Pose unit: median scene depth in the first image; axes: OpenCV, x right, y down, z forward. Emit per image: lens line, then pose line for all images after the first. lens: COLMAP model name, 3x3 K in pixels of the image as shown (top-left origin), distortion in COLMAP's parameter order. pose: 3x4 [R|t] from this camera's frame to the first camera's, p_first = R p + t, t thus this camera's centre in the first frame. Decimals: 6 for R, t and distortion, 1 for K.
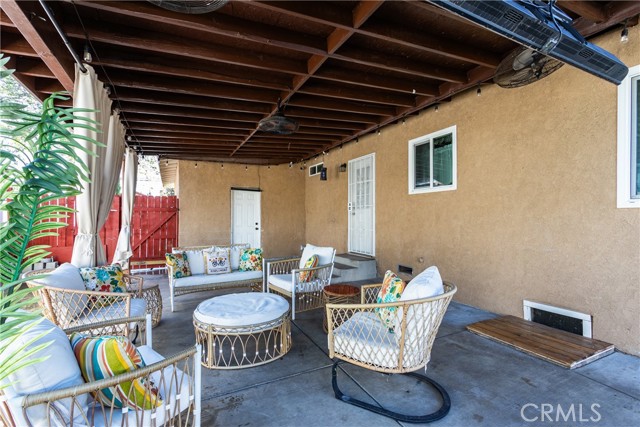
lens RADIAL K [[292.0, 0, 313.6], [0, 292.0, 216.6], [0, 0, 1]] dist [0.007920, -0.000153]
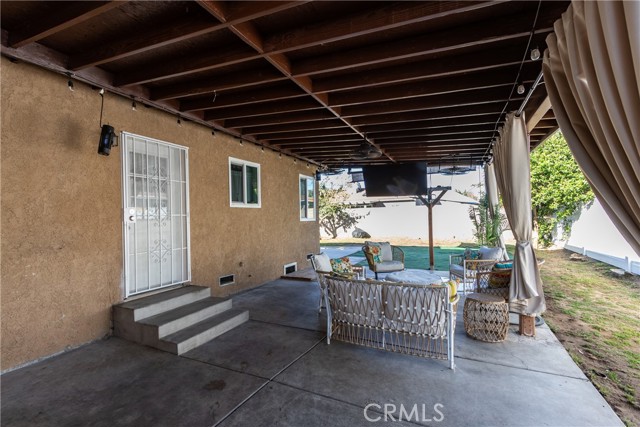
lens RADIAL K [[292.0, 0, 313.6], [0, 292.0, 216.6], [0, 0, 1]] dist [0.007920, -0.000153]
pose [[-0.600526, 0.016112, 0.799443, -0.843560], [0.018739, 0.999806, -0.006074, -0.033791], [-0.799386, 0.011333, -0.600711, 1.662417]]
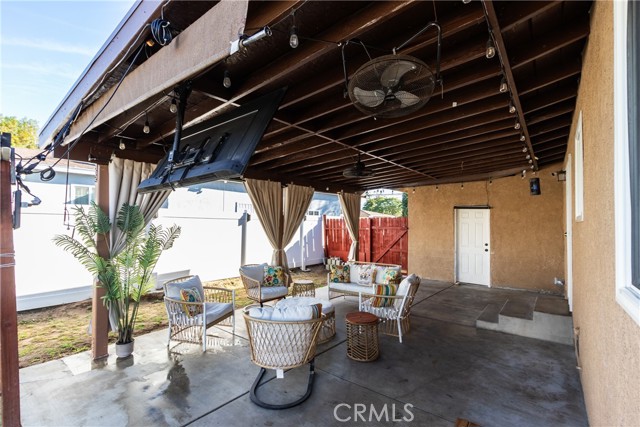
lens RADIAL K [[292.0, 0, 313.6], [0, 292.0, 216.6], [0, 0, 1]] dist [0.007920, -0.000153]
pose [[0.412630, -0.015048, -0.910774, 0.791660], [0.000478, 0.999867, -0.016303, -0.091682], [0.910899, 0.006292, 0.412582, 0.276033]]
